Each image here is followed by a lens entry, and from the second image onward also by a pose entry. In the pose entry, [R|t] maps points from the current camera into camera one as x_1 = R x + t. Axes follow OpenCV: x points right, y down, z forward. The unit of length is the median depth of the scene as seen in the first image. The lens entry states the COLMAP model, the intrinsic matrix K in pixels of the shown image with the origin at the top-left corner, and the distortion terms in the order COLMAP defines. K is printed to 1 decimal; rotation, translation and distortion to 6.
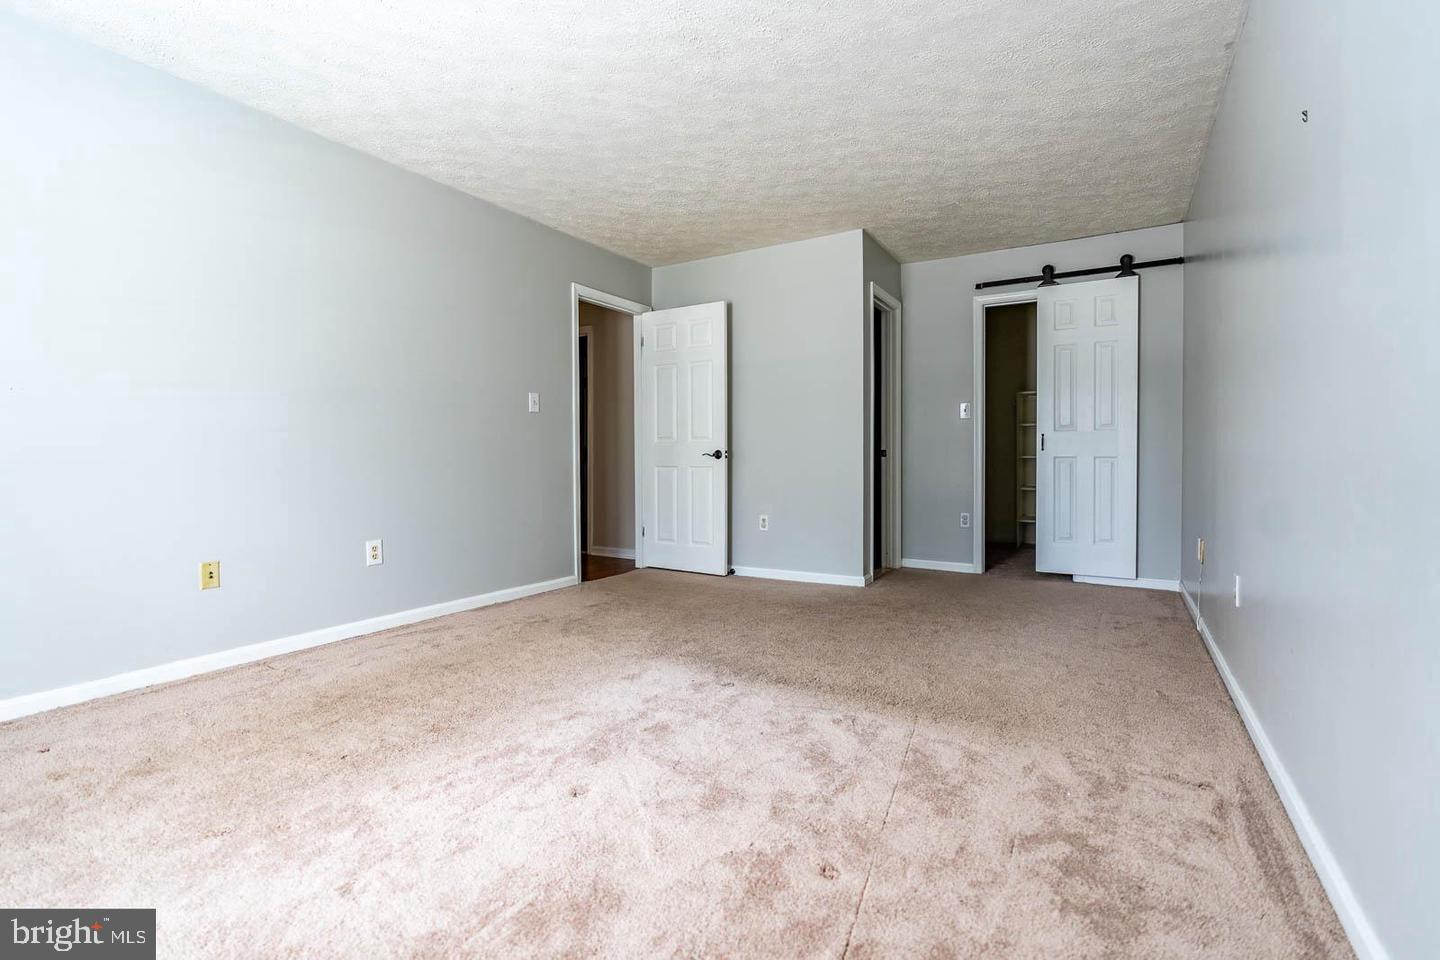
lens RADIAL K [[653.5, 0, 704.0], [0, 653.5, 462.7], [0, 0, 1]] dist [-0.010788, 0.005569]
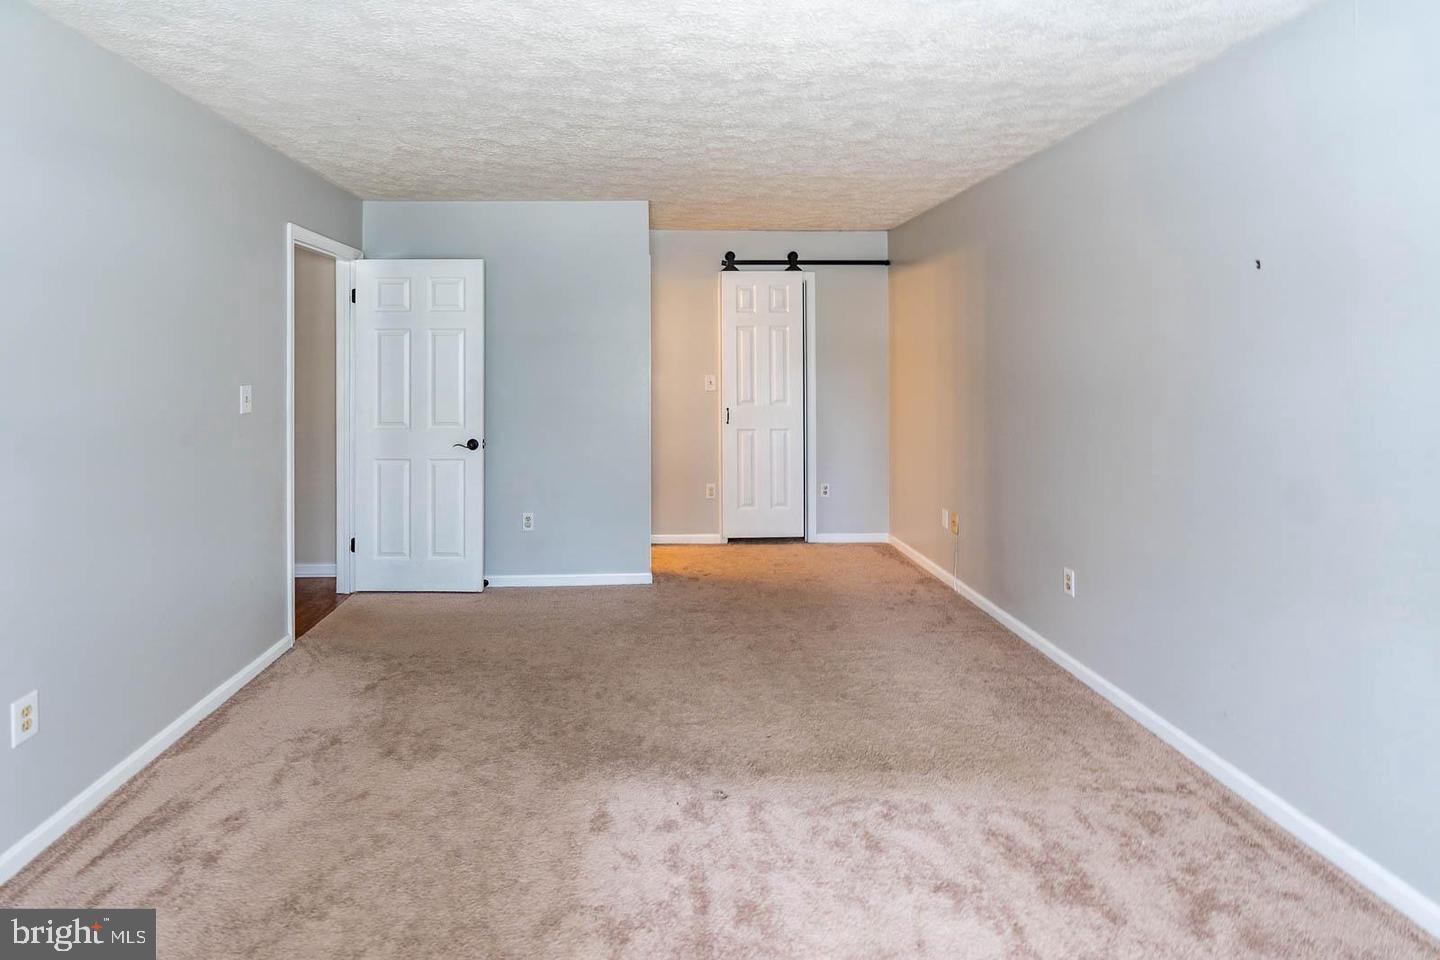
lens RADIAL K [[688.8, 0, 720.4], [0, 688.8, 379.0], [0, 0, 1]] dist [-0.004208, 0.001109]
pose [[0.841323, -0.002192, 0.540528, -0.420771], [0.015403, 0.999683, -0.019920, -0.166096], [-0.540313, 0.025085, 0.841090, 0.244438]]
